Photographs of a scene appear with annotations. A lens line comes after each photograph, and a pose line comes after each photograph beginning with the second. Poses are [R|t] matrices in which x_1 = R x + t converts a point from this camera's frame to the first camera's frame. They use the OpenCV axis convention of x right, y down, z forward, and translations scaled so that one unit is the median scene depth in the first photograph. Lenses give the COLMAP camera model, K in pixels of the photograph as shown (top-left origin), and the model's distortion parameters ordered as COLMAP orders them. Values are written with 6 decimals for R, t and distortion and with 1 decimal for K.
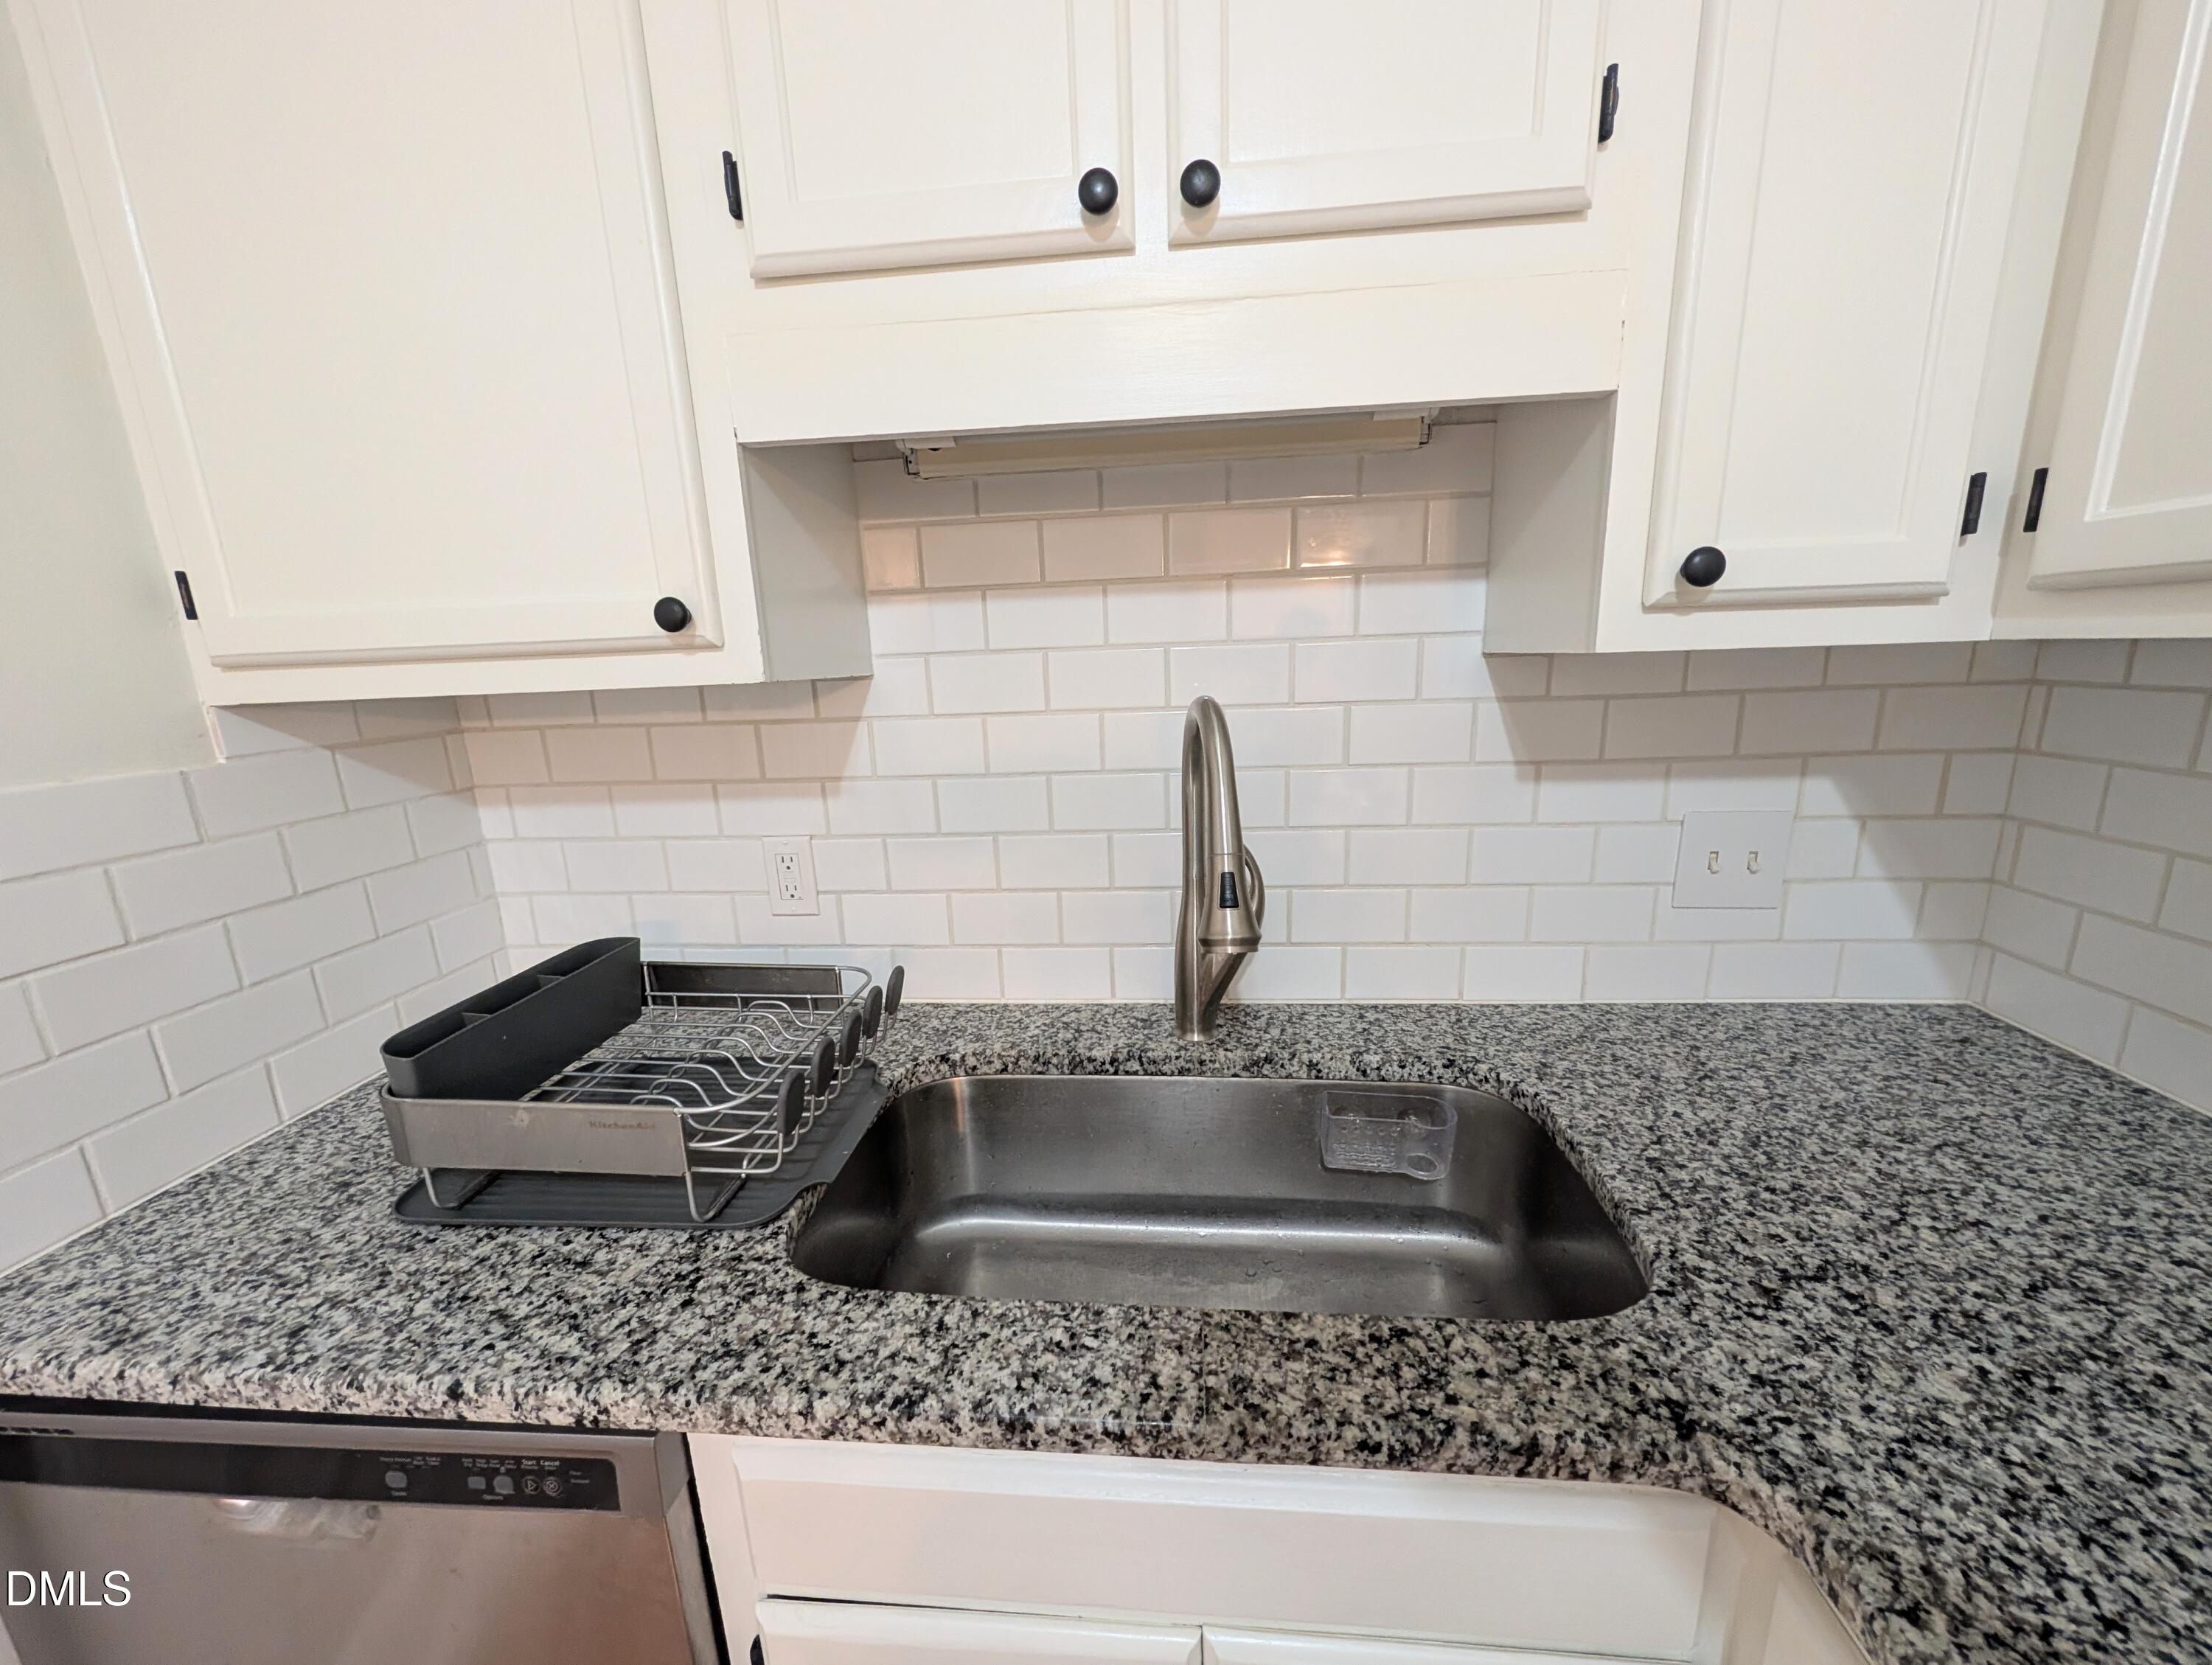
lens RADIAL K [[830.1, 0, 1108.6], [0, 830.1, 833.2], [0, 0, 1]] dist [0.000860, -0.000233]
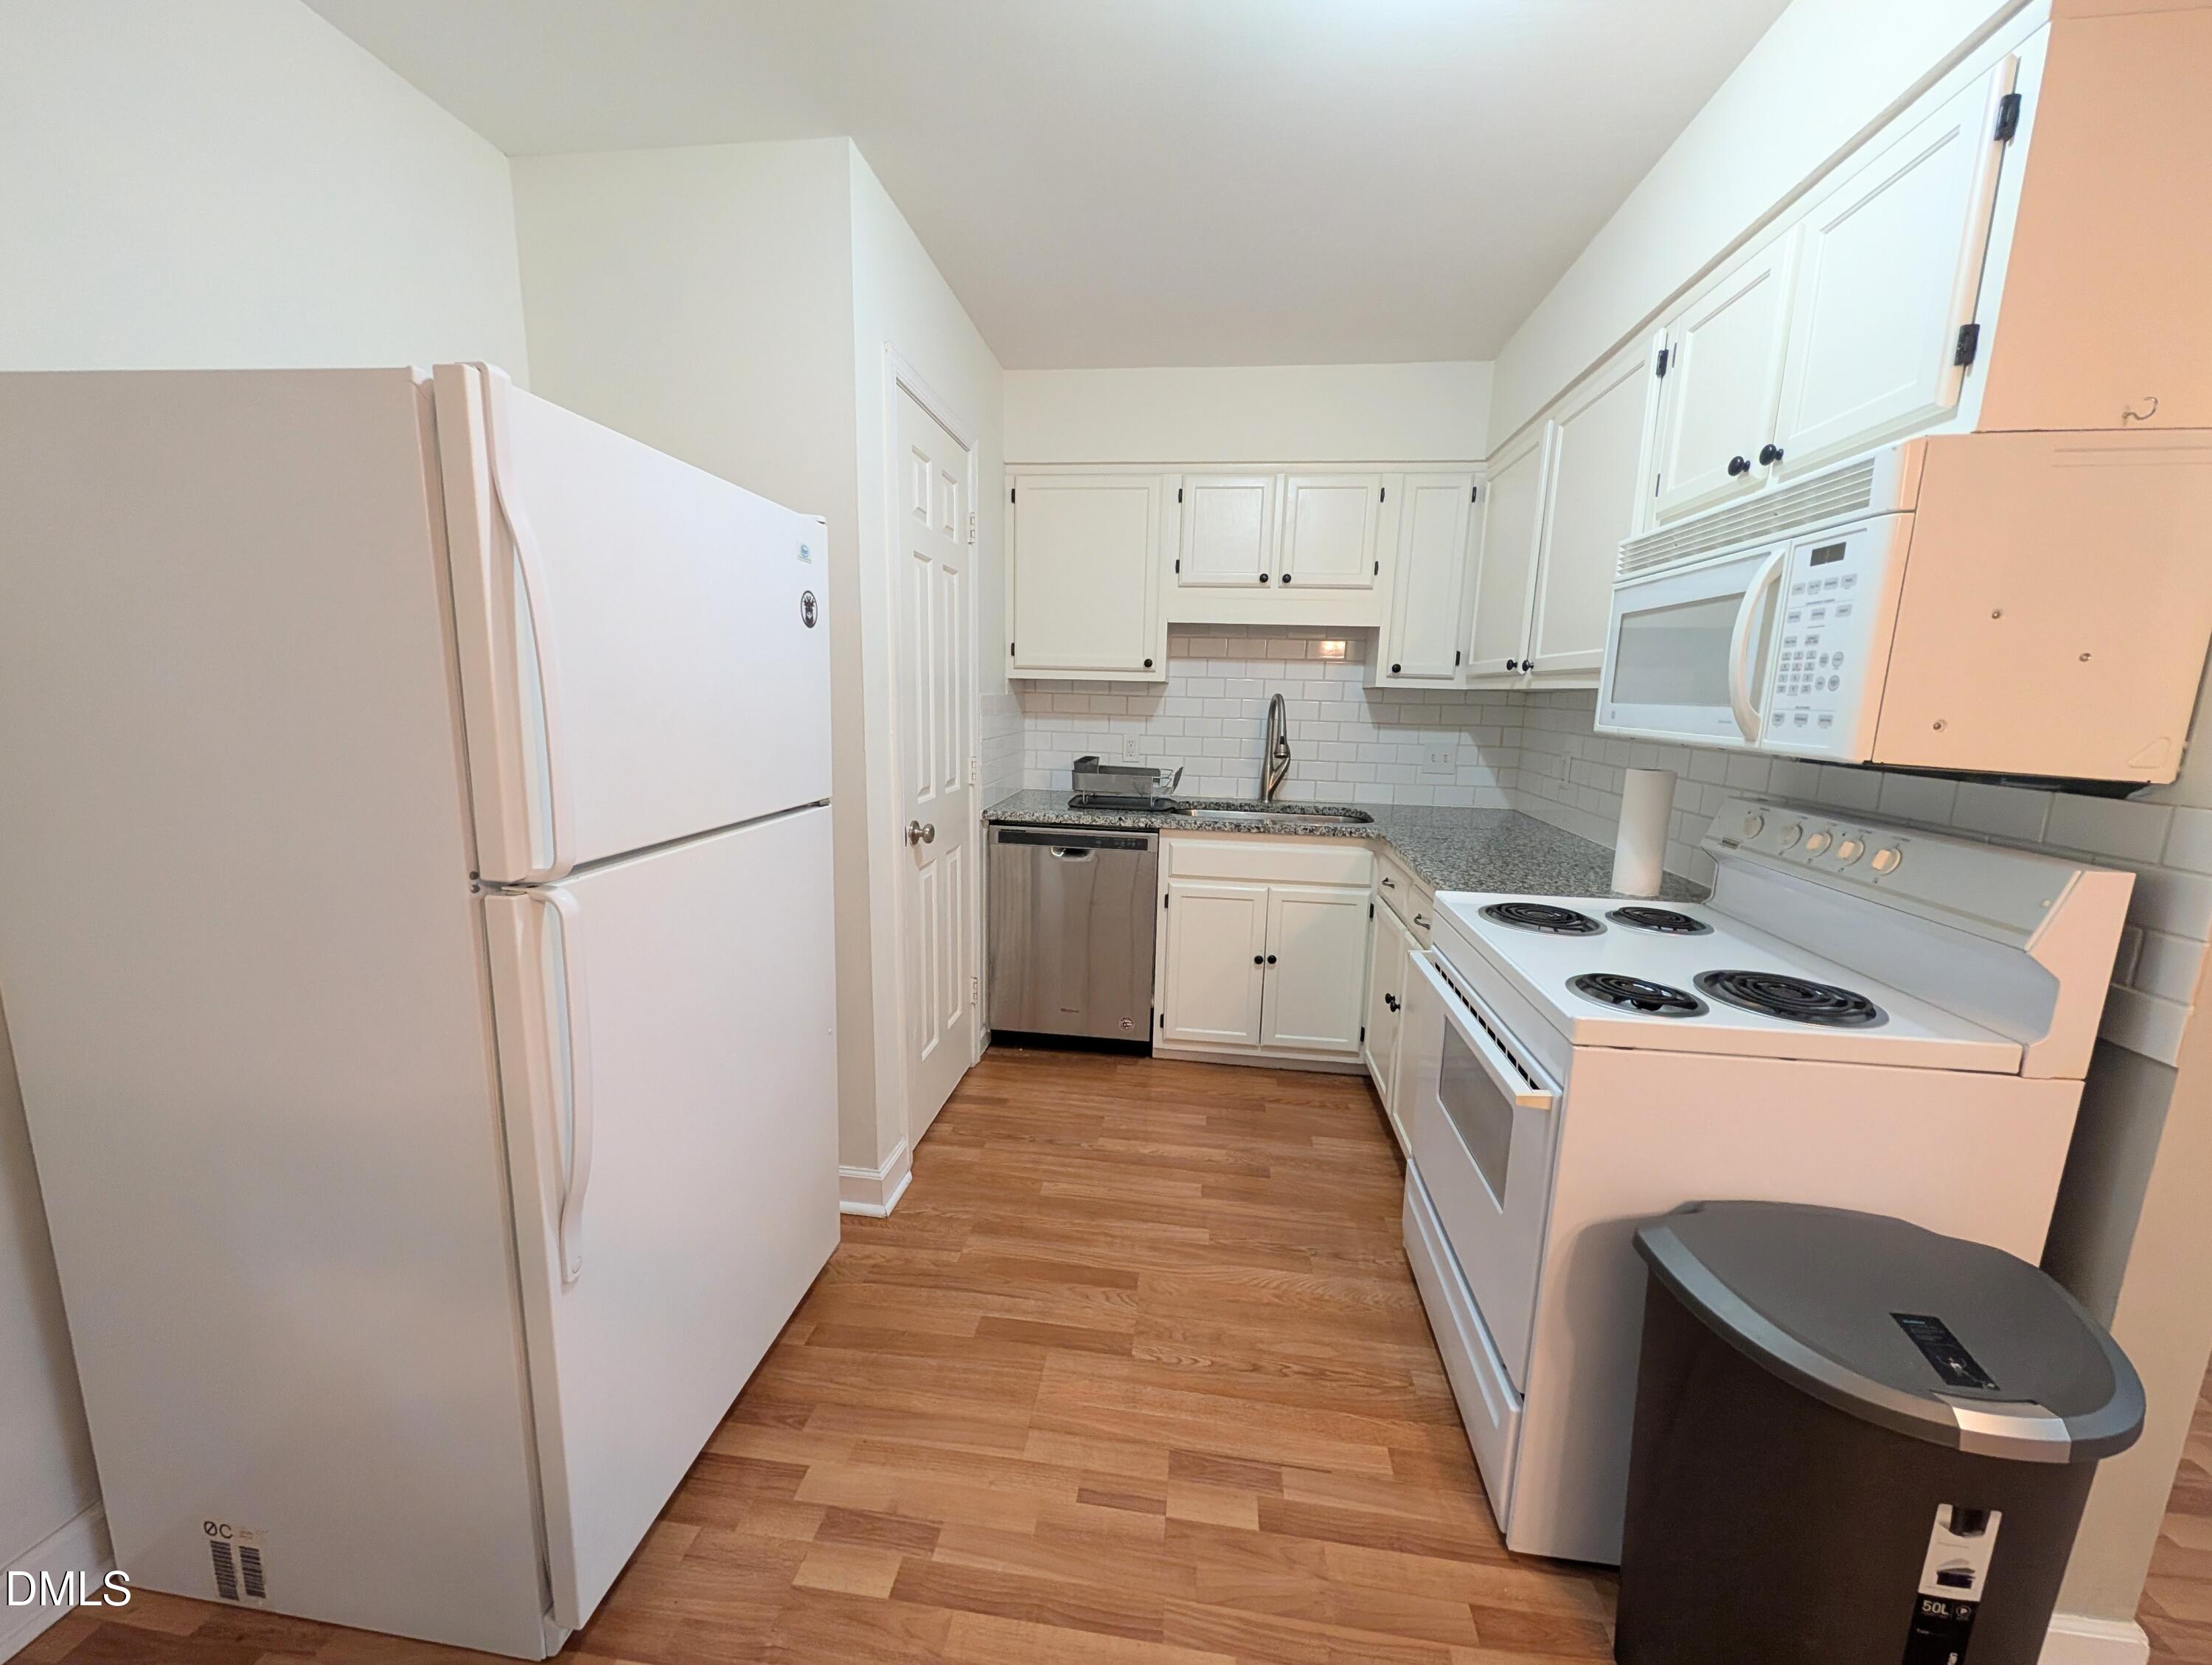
lens RADIAL K [[830.1, 0, 1107.5], [0, 830.1, 829.4], [0, 0, 1]] dist [0.000860, -0.000233]
pose [[0.997305, 0.068451, -0.026388, -0.418921], [-0.069595, 0.996550, -0.045223, 0.550383], [0.023202, 0.046937, 0.998628, -2.237382]]
